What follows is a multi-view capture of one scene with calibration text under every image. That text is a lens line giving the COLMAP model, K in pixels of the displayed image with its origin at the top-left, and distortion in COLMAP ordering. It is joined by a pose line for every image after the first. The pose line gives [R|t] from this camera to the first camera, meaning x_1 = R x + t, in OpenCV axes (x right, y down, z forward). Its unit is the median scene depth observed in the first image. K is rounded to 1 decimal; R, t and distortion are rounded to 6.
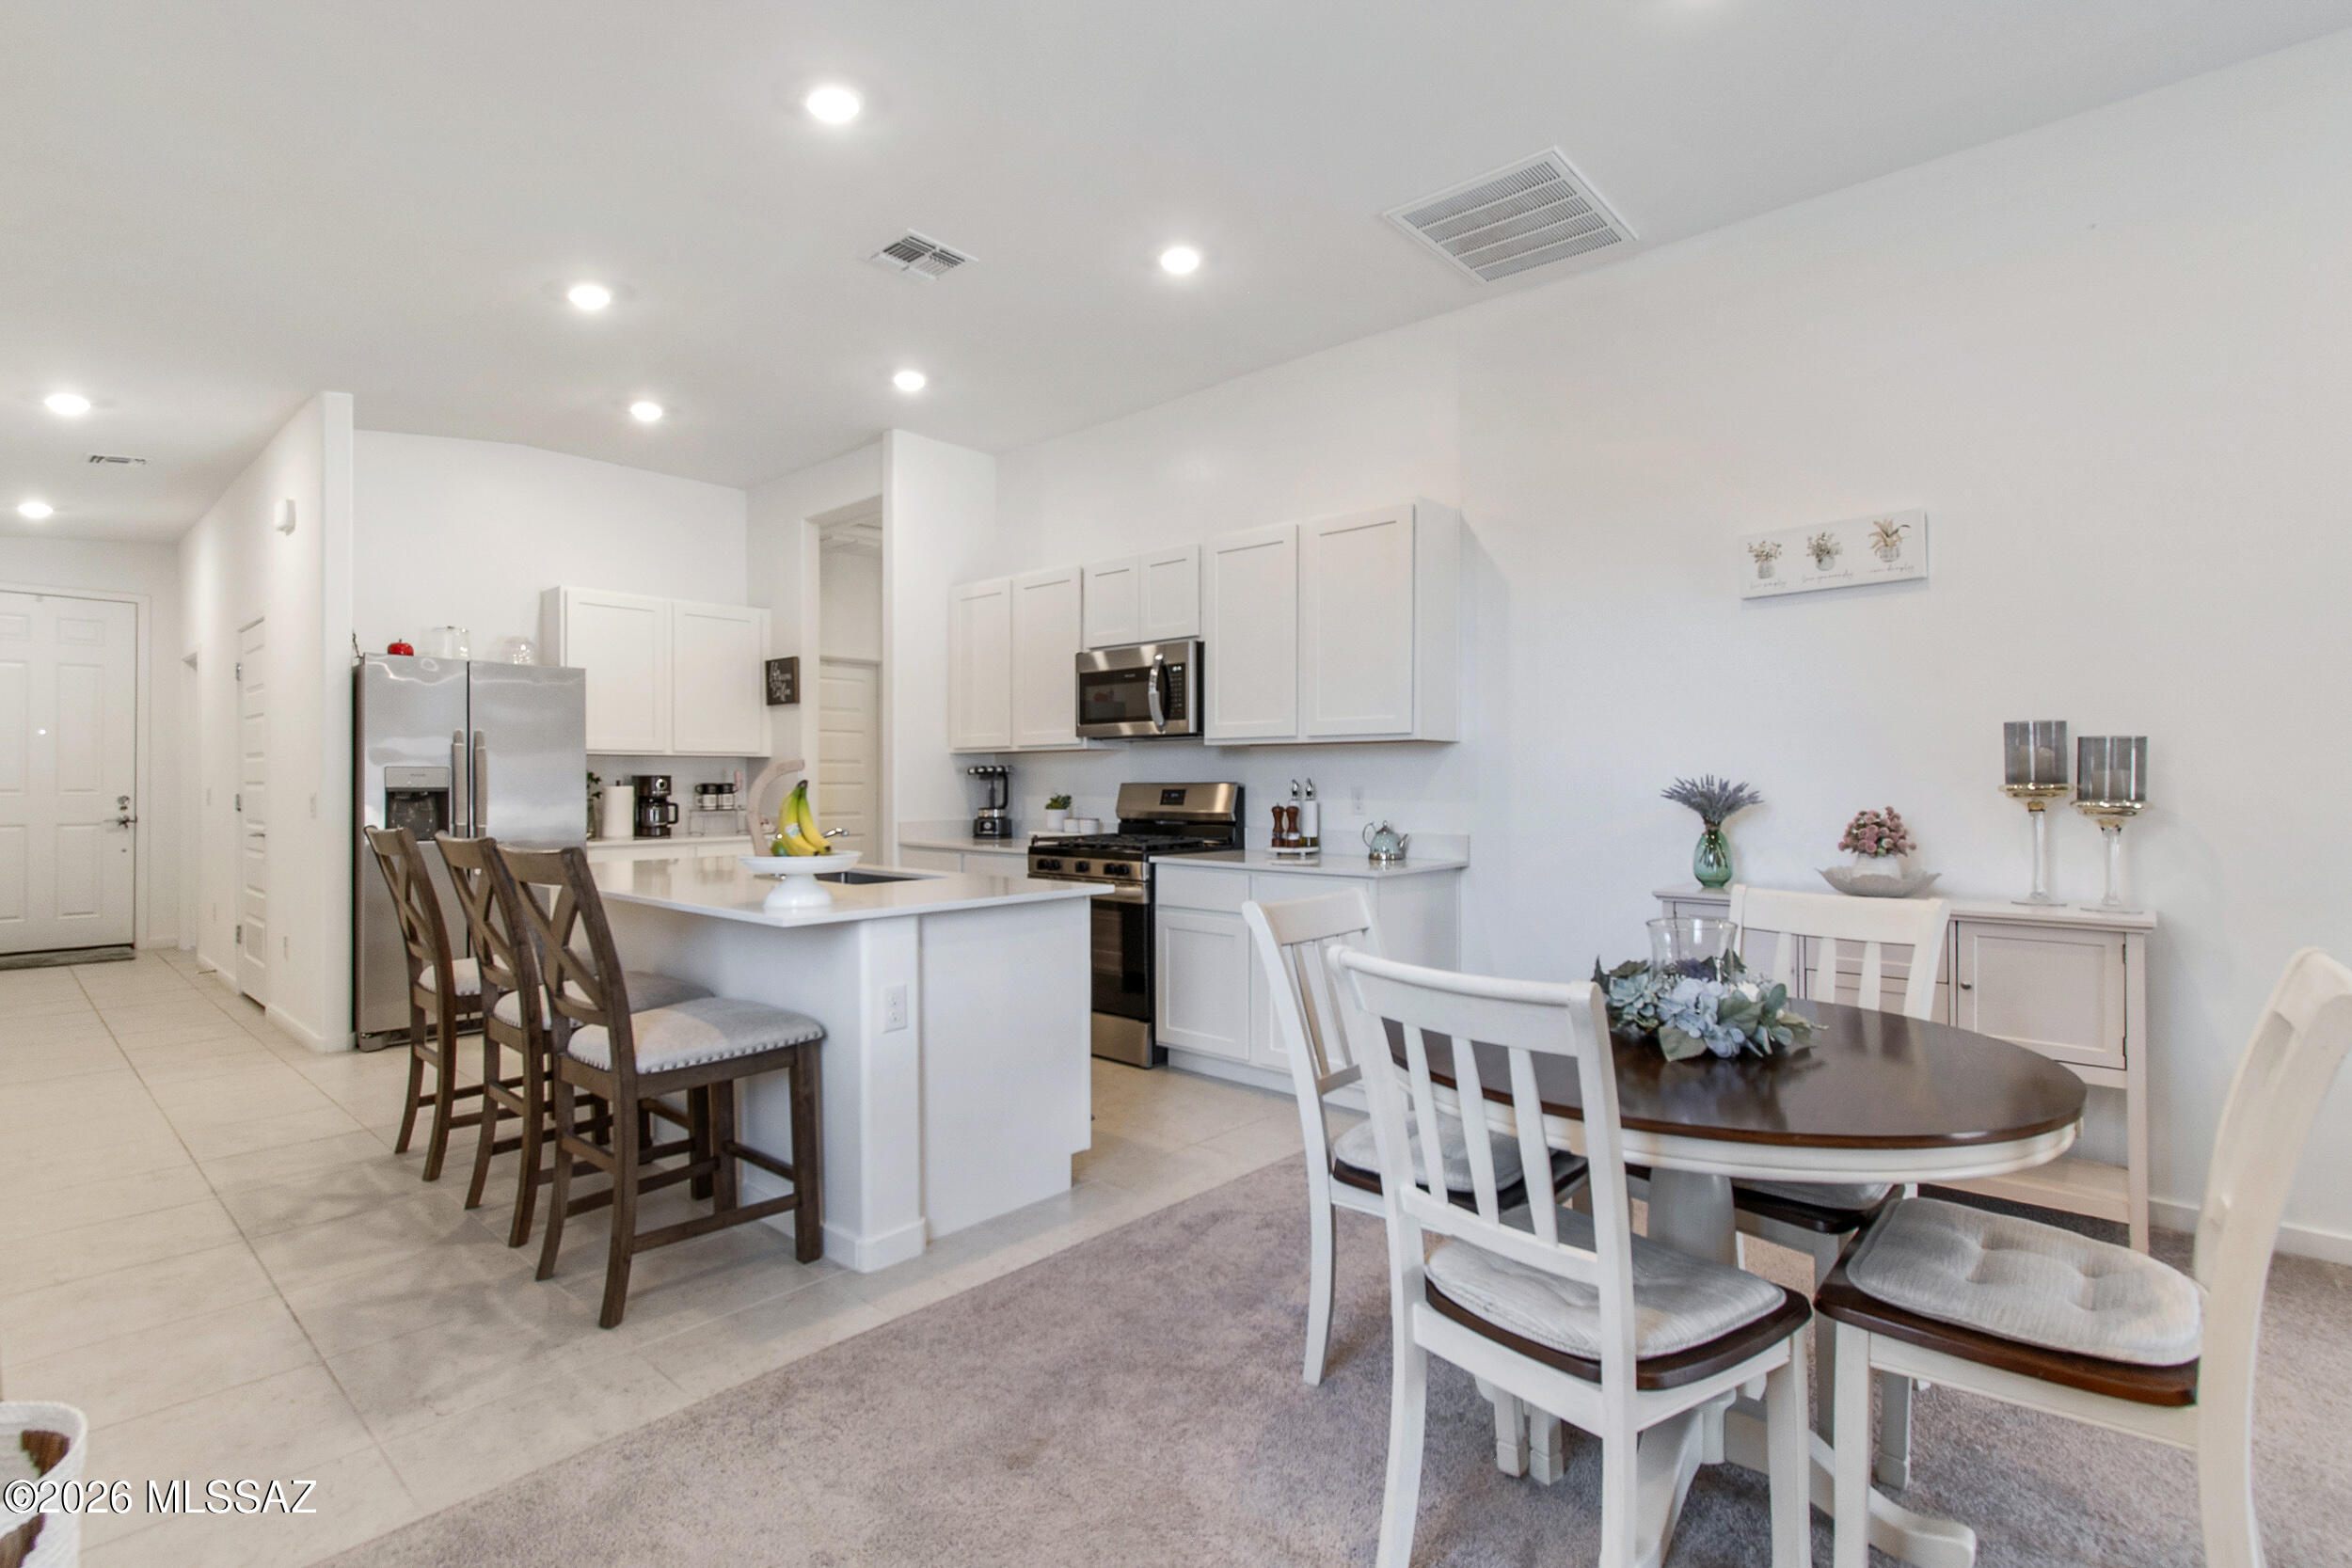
lens RADIAL K [[1105.1, 0, 1184.0], [0, 1105.1, 773.5], [0, 0, 1]] dist [0.000396, -0.000102]
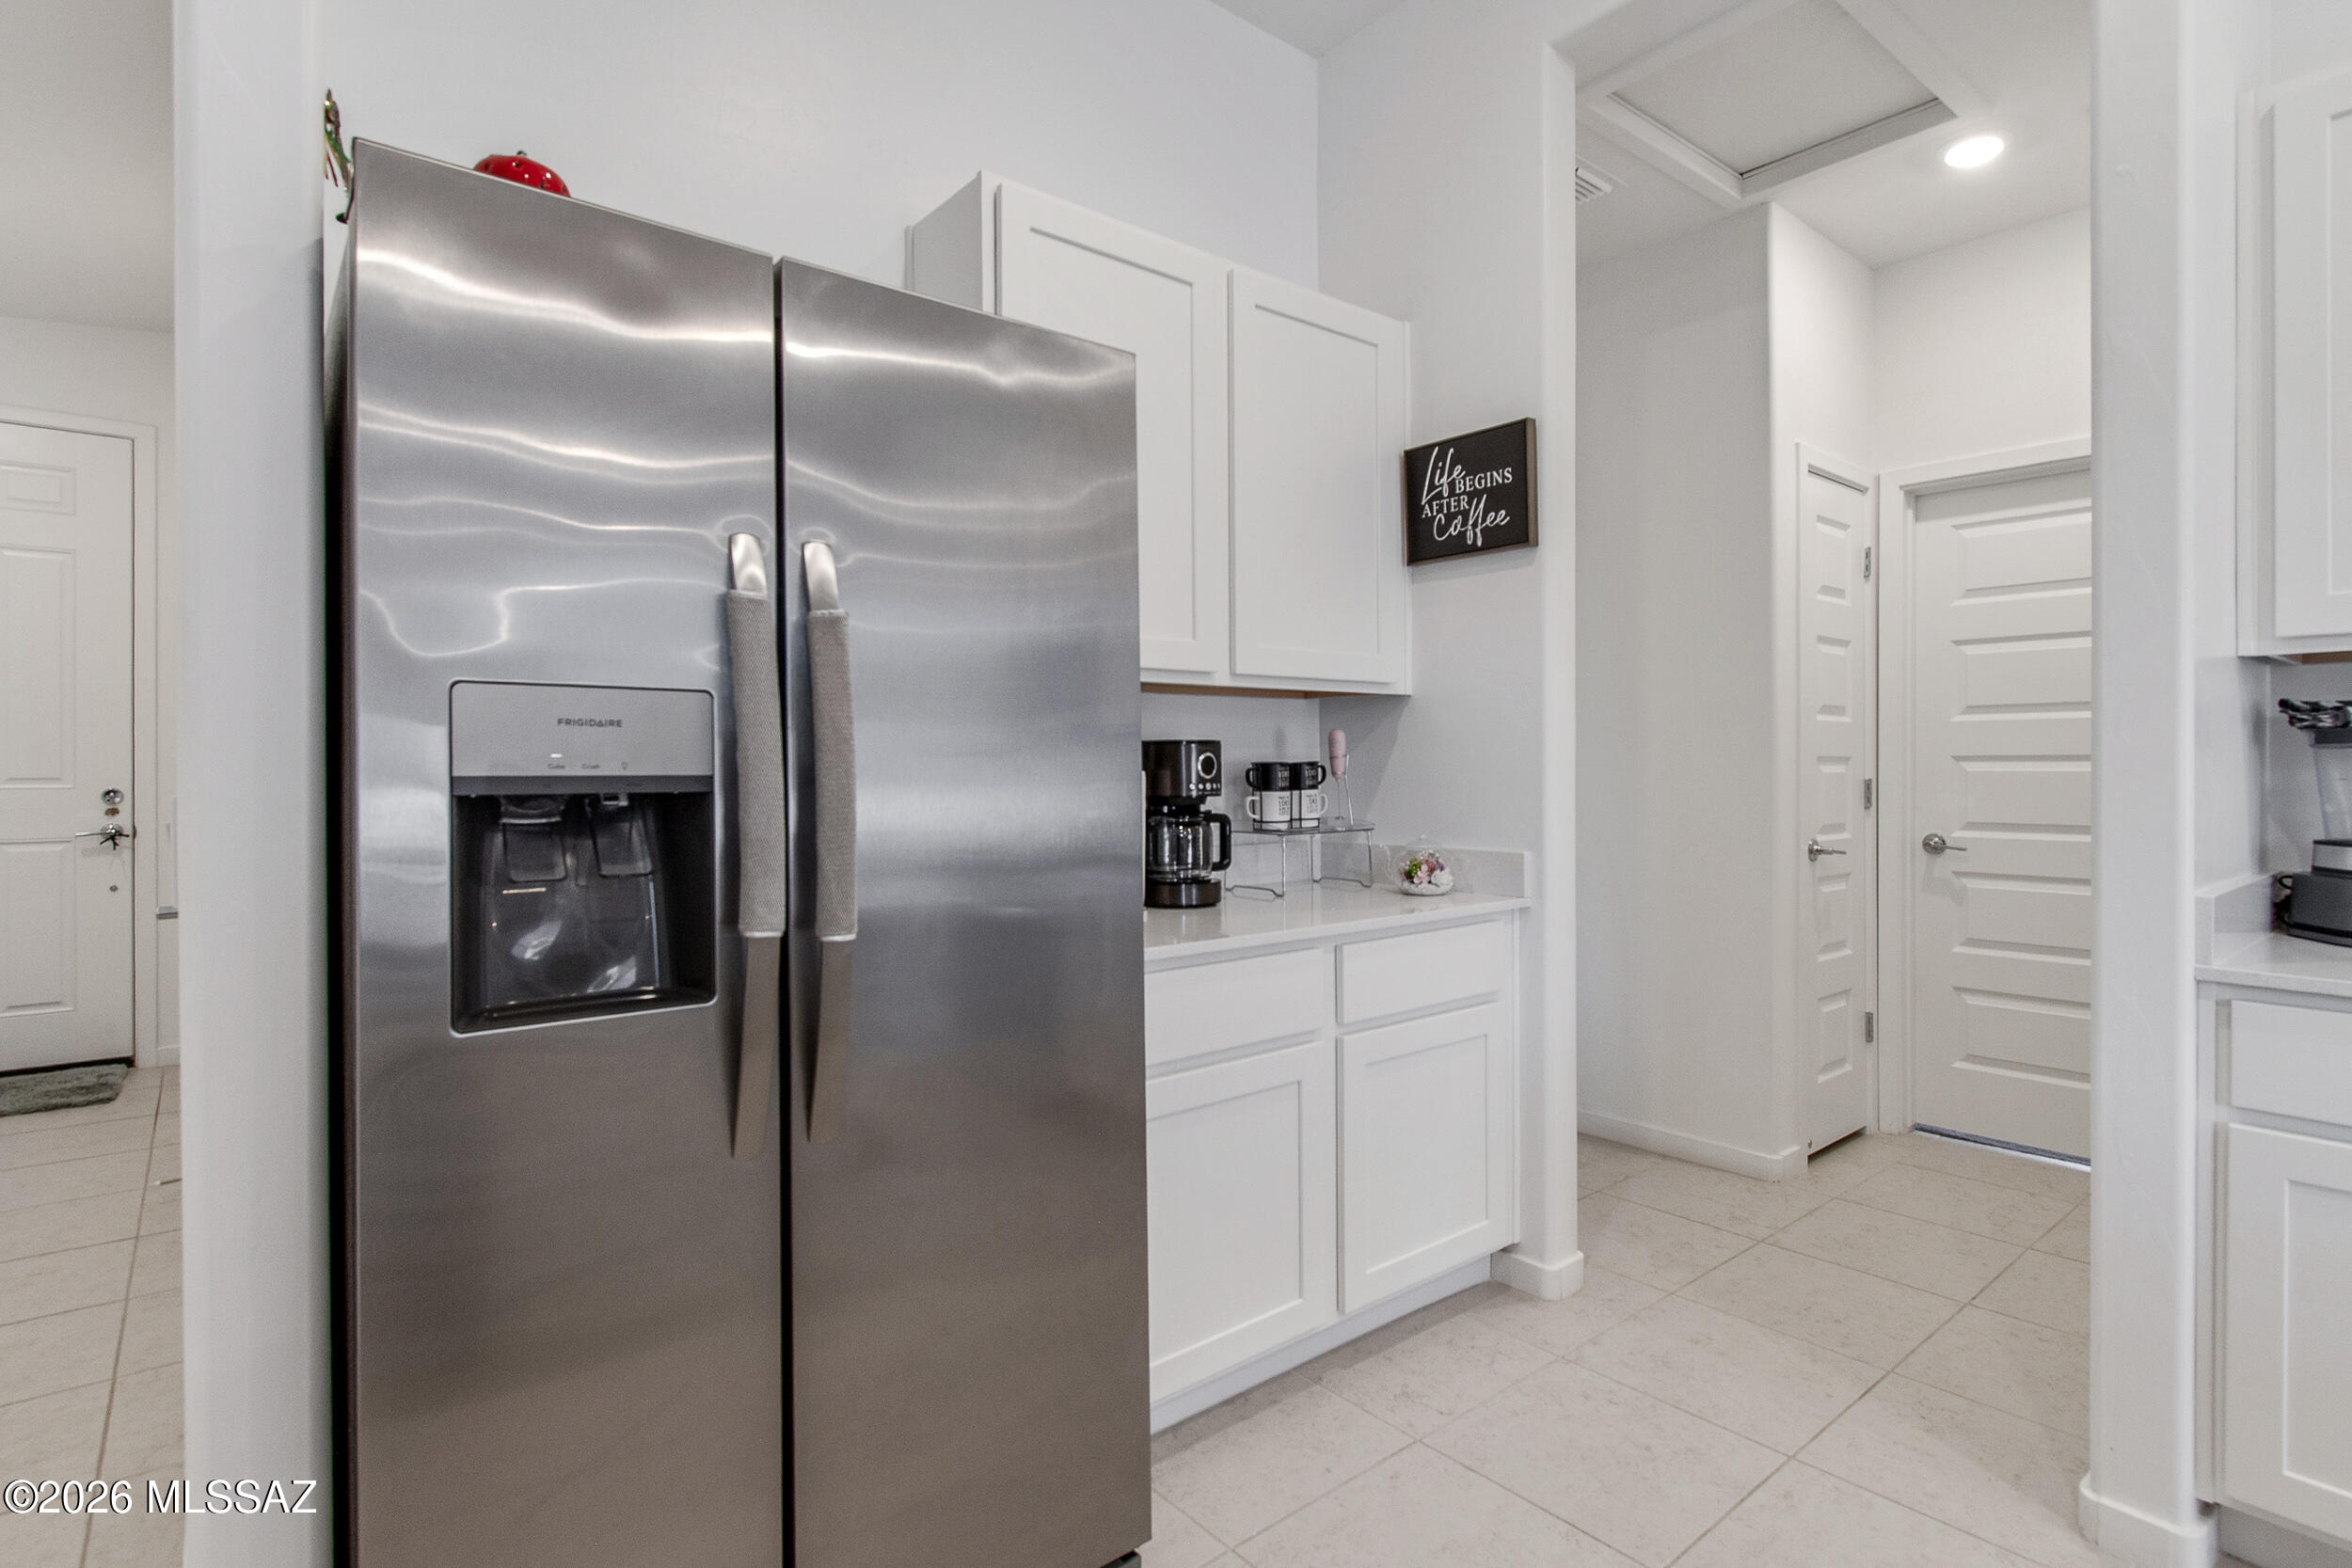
lens RADIAL K [[1177.8, 0, 1175.0], [0, 1177.8, 762.8], [0, 0, 1]] dist [0.000499, -0.000014]
pose [[0.987806, -0.002400, -0.155672, -0.512011], [0.003228, 0.999982, 0.005067, 0.008564], [0.155657, -0.005507, 0.987796, 0.743900]]
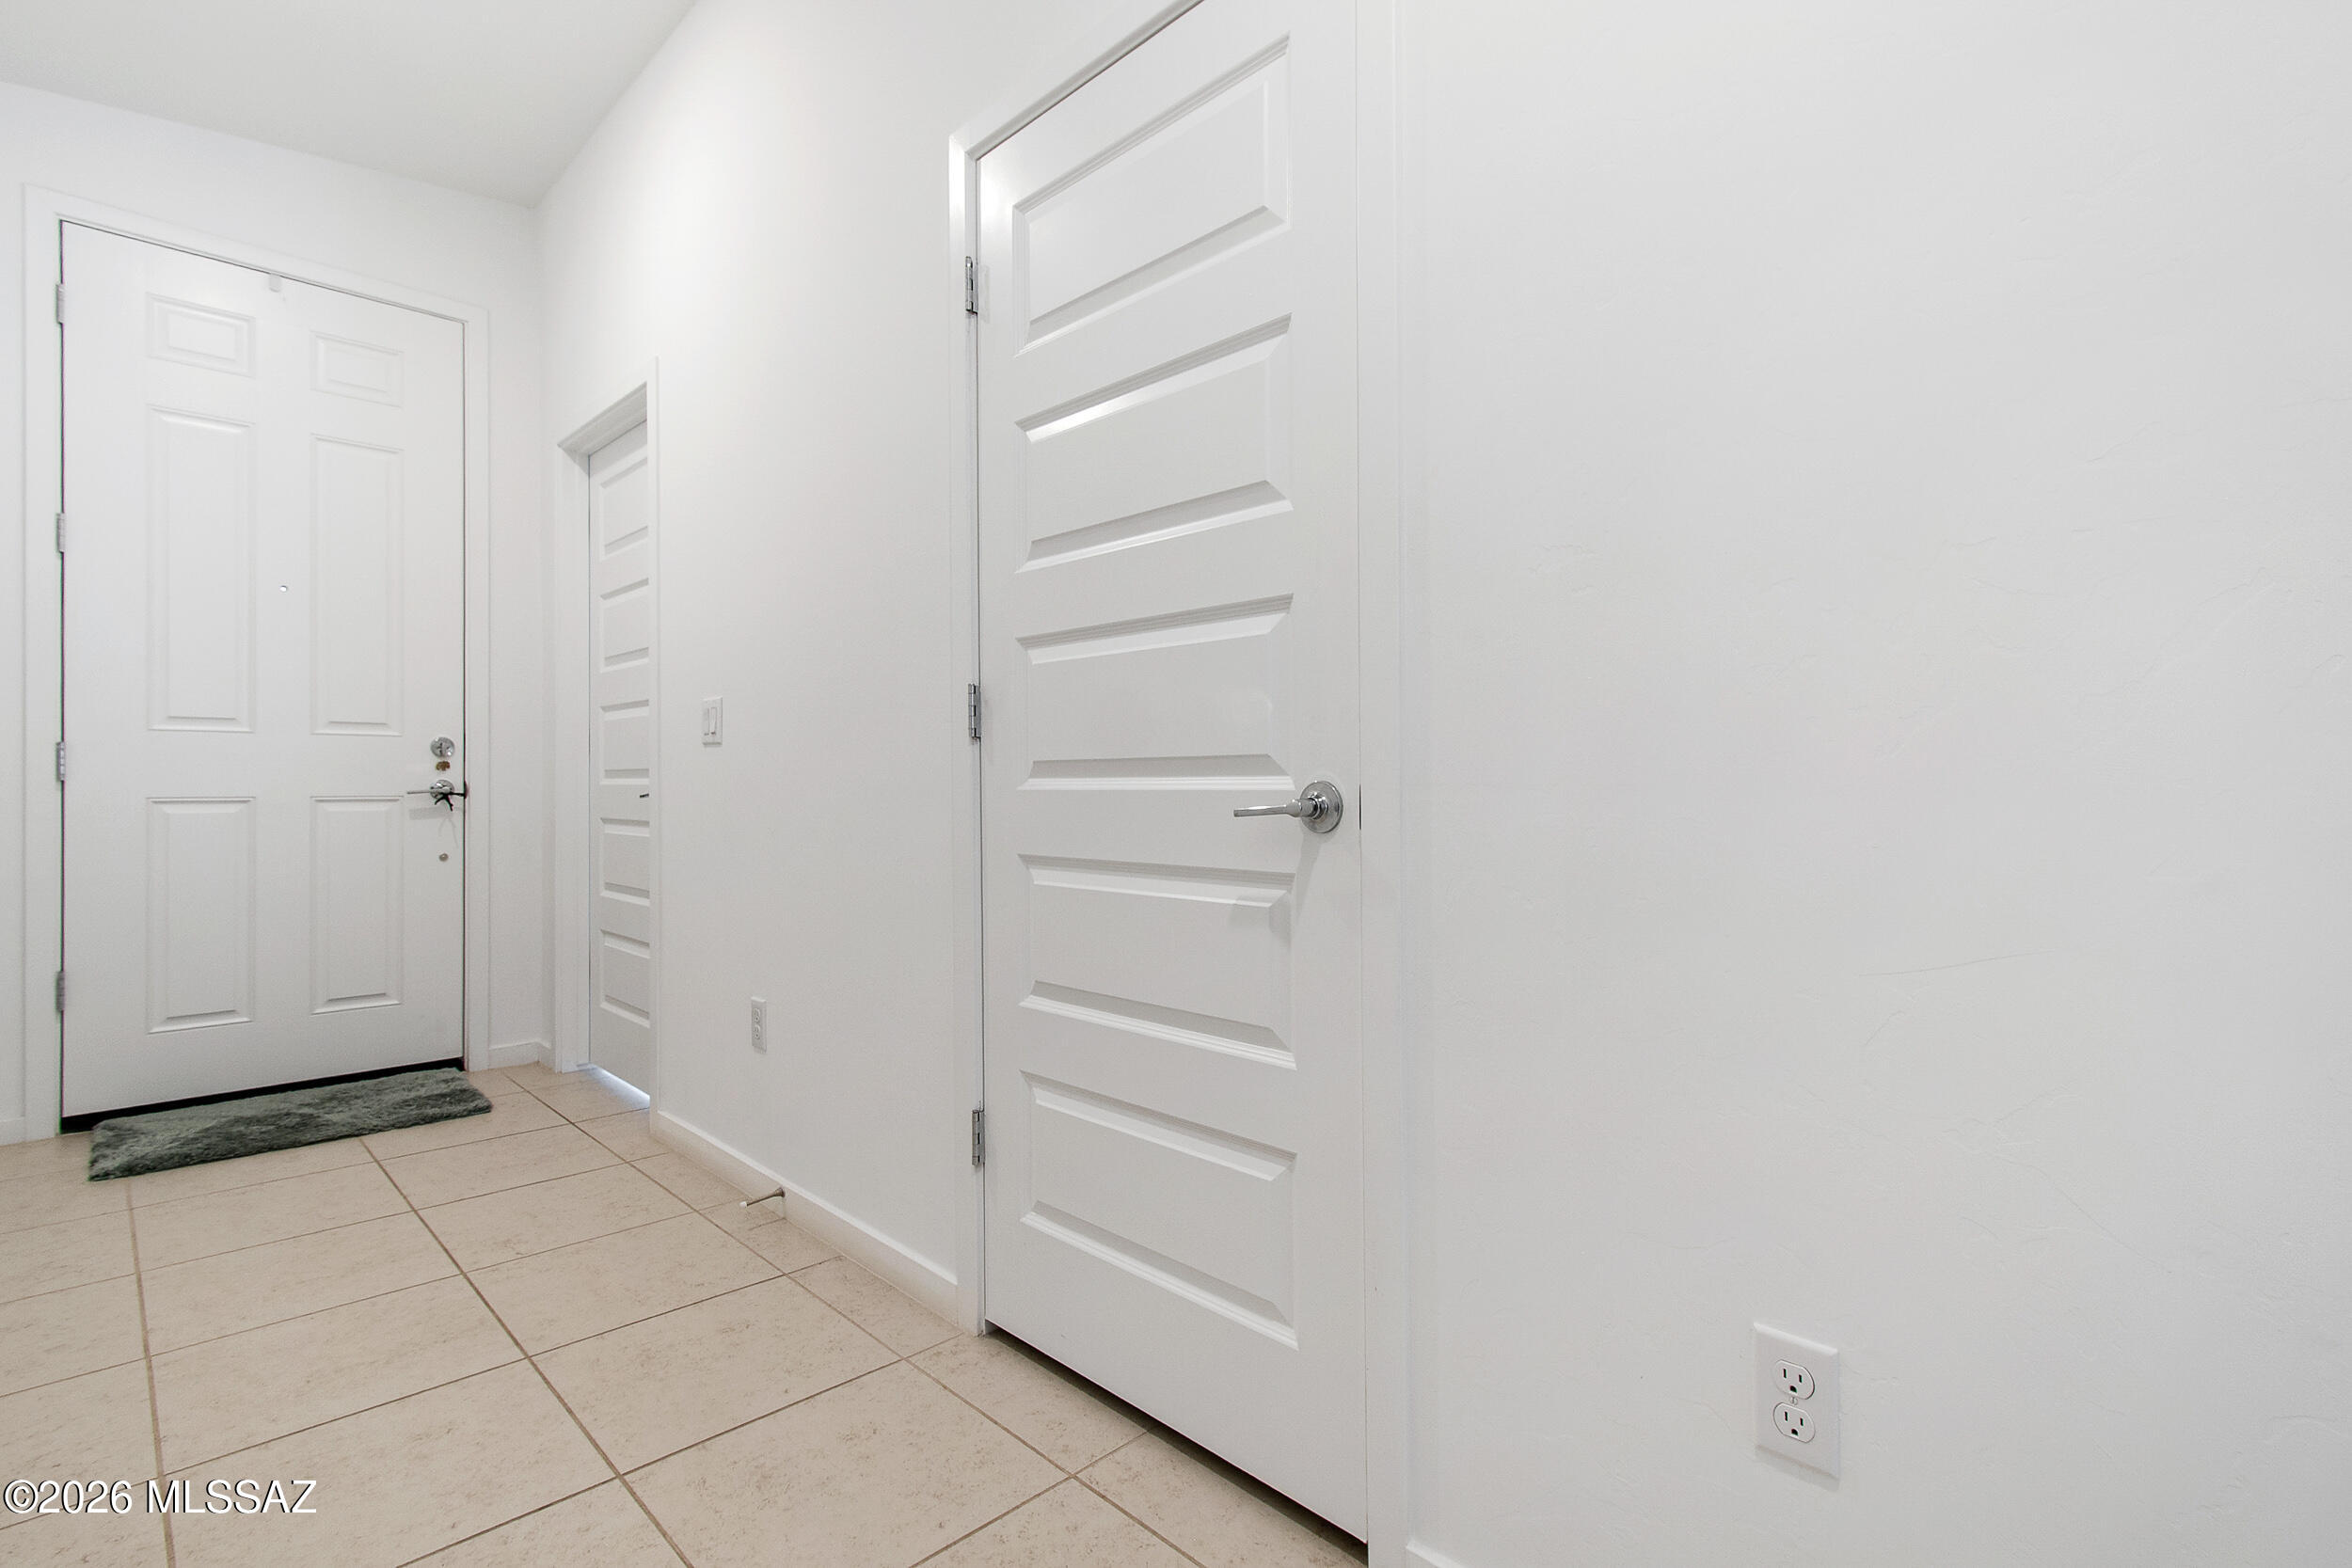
lens RADIAL K [[1105.1, 0, 1184.0], [0, 1105.1, 773.5], [0, 0, 1]] dist [0.000396, -0.000102]
pose [[0.998454, -0.006427, -0.055214, -0.923585], [0.006686, 0.999968, 0.004497, 0.050995], [0.055183, -0.004859, 0.998464, 0.823640]]
